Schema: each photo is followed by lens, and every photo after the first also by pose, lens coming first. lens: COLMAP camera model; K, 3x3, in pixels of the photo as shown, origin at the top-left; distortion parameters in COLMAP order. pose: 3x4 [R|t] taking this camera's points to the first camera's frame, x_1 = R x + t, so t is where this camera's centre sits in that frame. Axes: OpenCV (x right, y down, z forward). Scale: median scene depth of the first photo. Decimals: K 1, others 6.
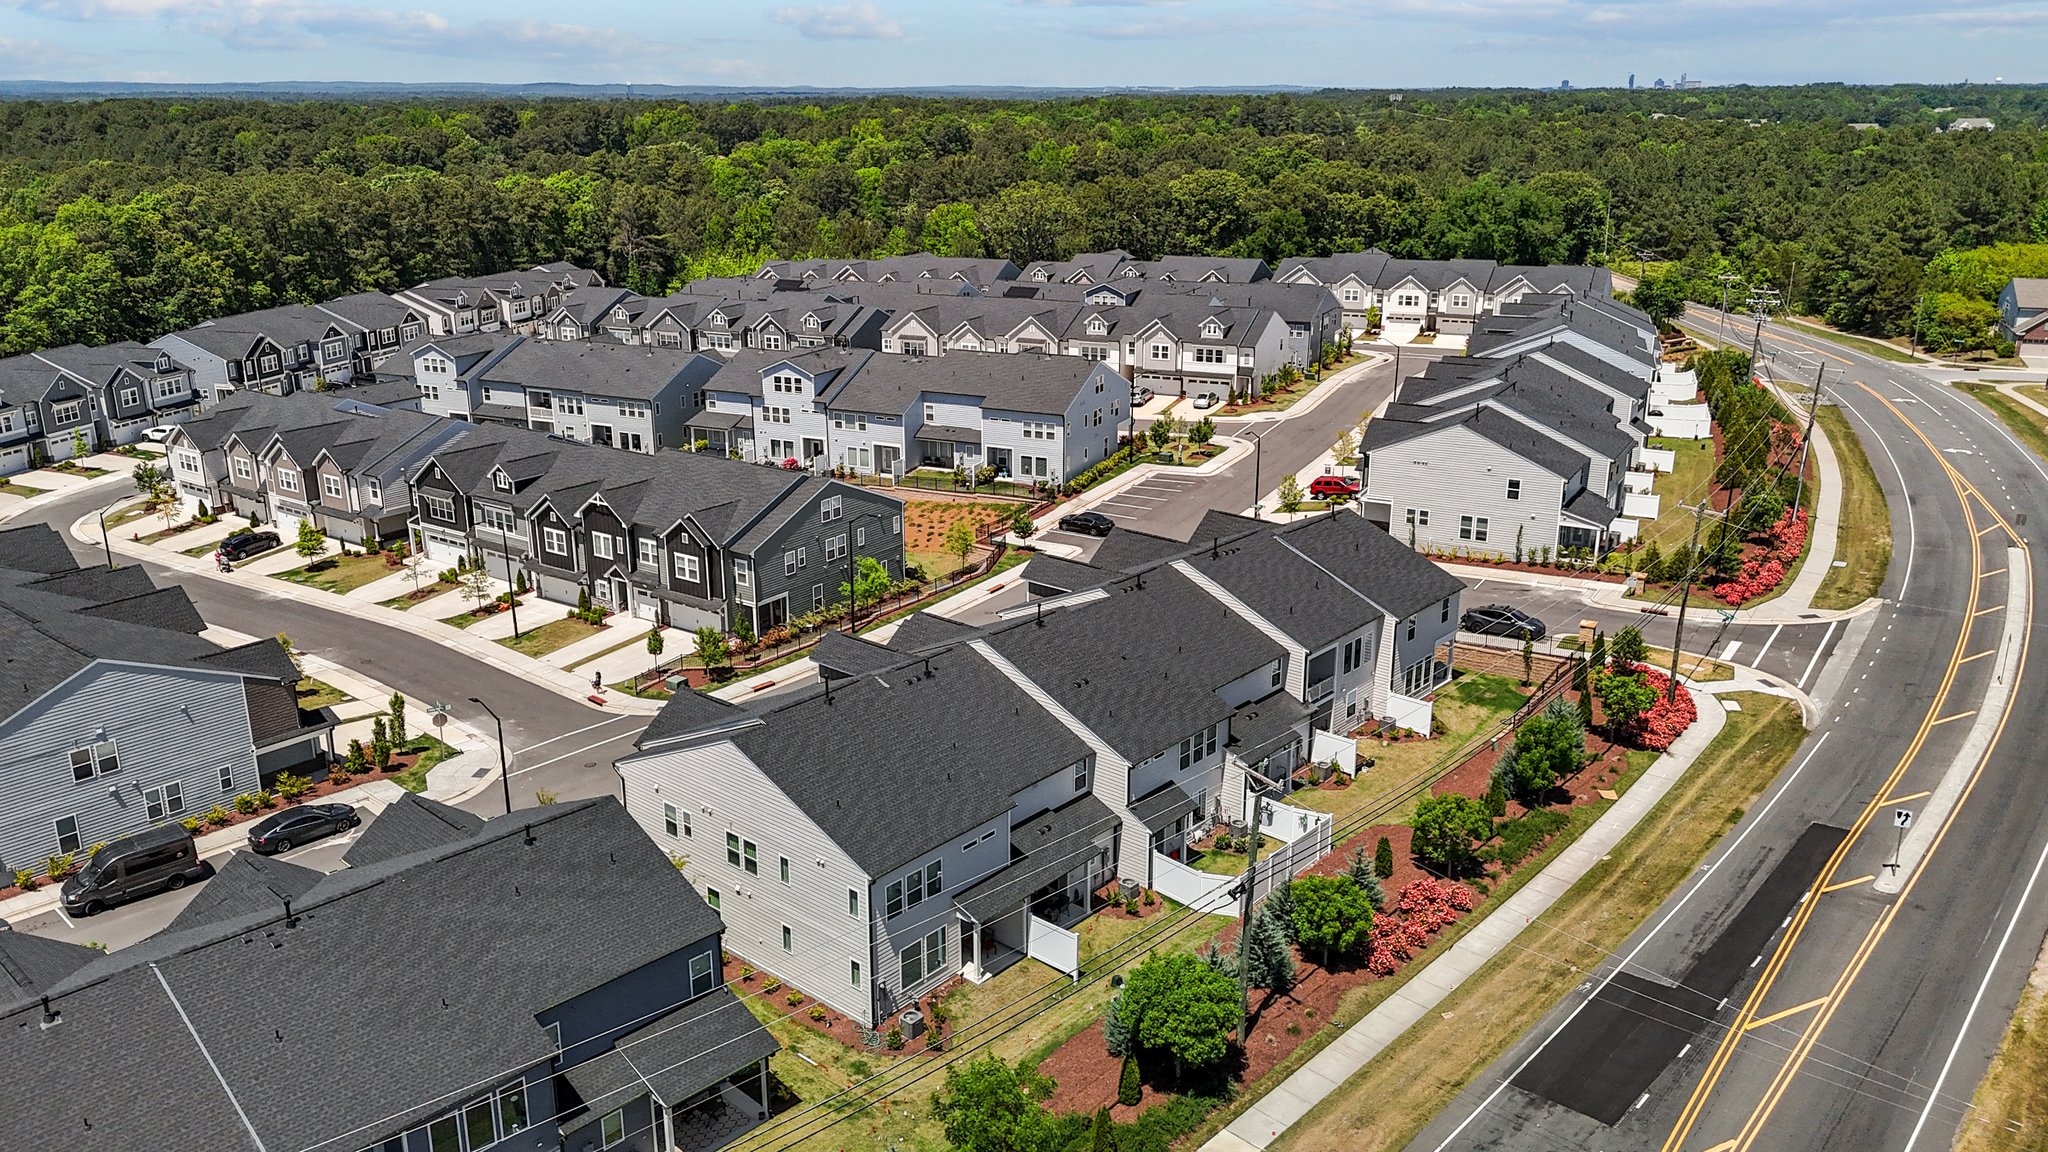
lens RADIAL K [[1489.9, 0, 1051.6], [0, 1489.9, 576.9], [0, 0, 1]] dist [0.076628, -0.091605]
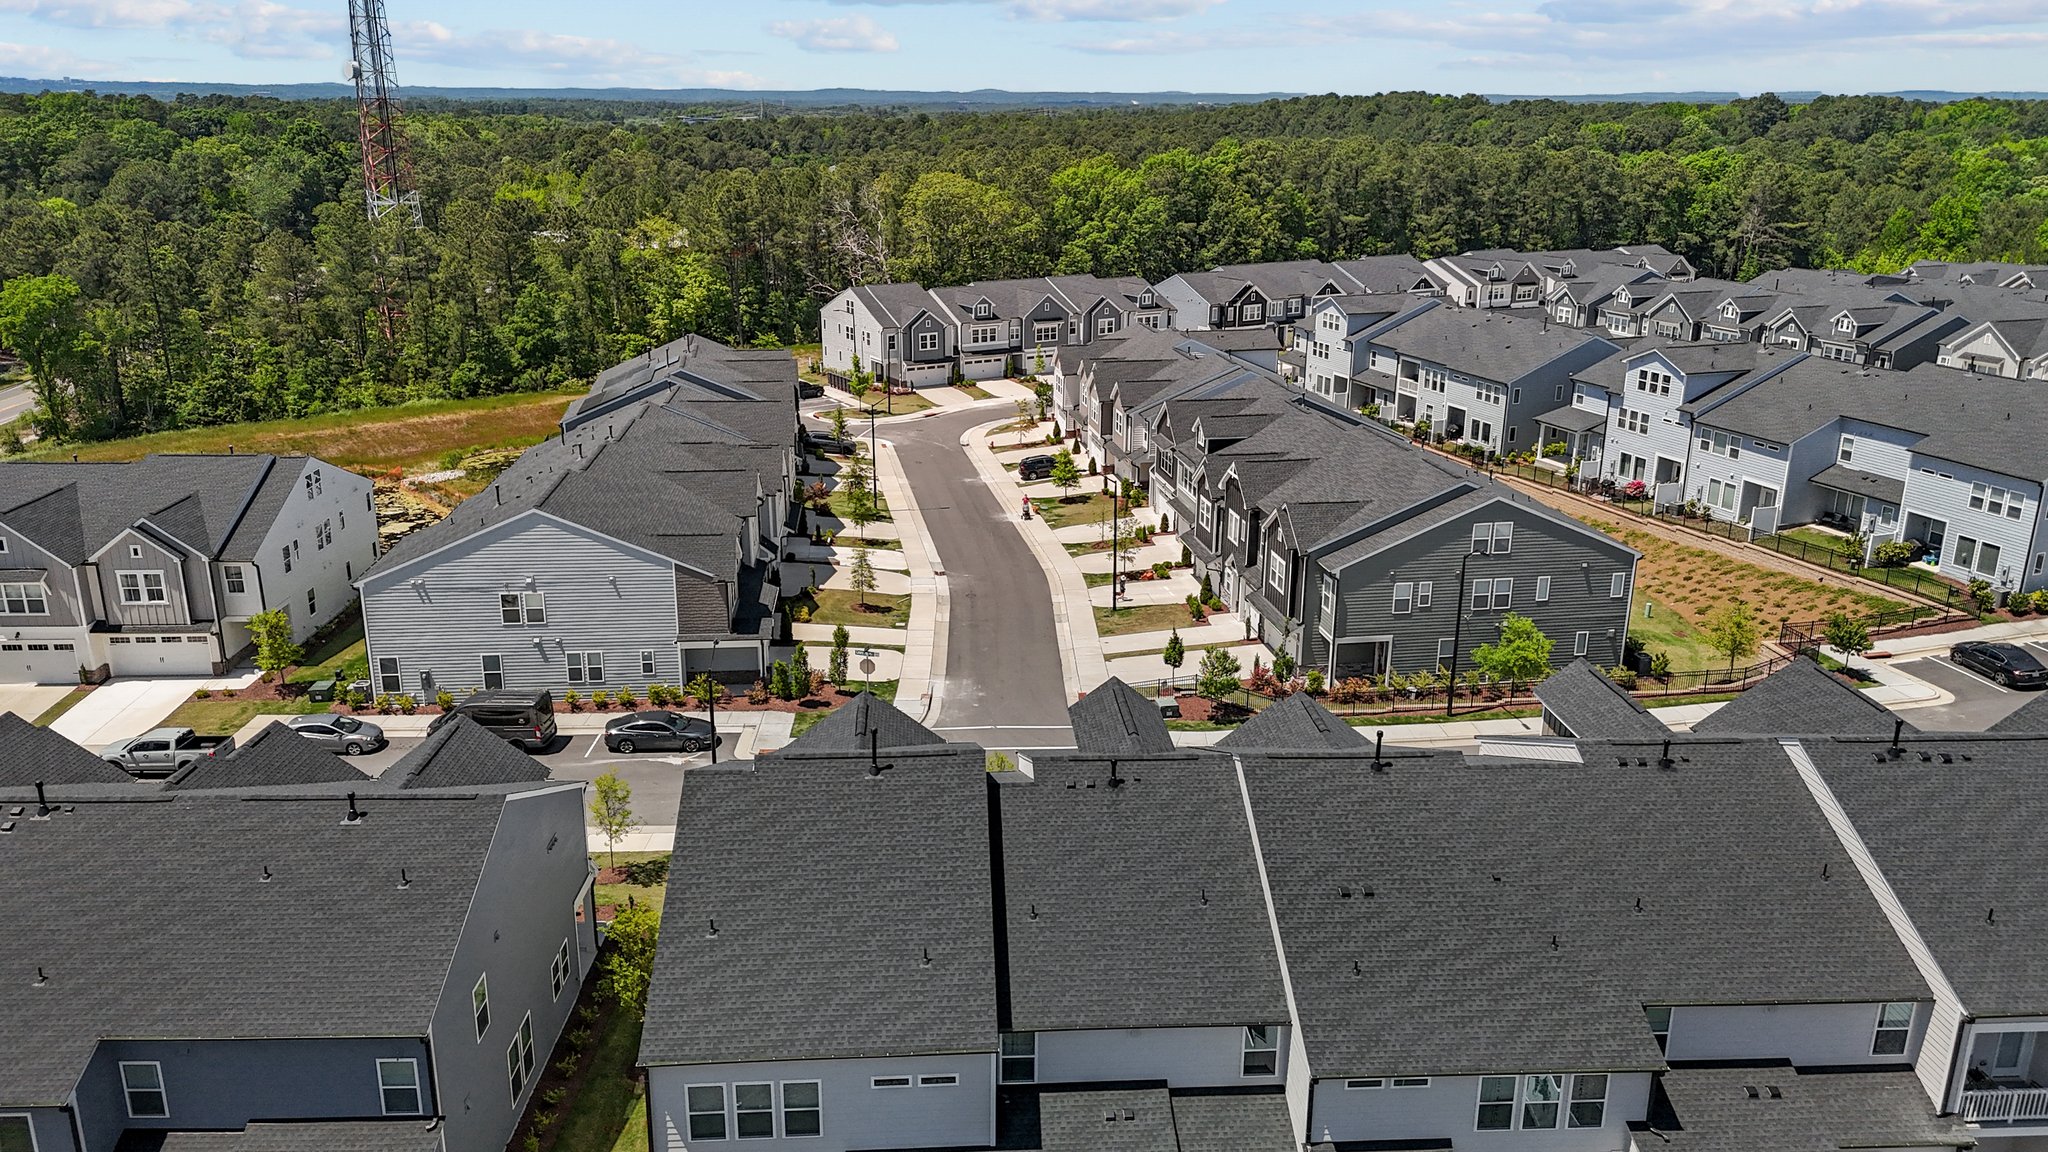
lens RADIAL K [[1489.9, 0, 1051.6], [0, 1489.9, 576.9], [0, 0, 1]] dist [0.076628, -0.091605]
pose [[0.694494, 0.218561, -0.685500, 0.150636], [-0.222322, 0.971309, 0.084448, -0.031642], [0.684289, 0.093753, 0.723159, 0.264947]]
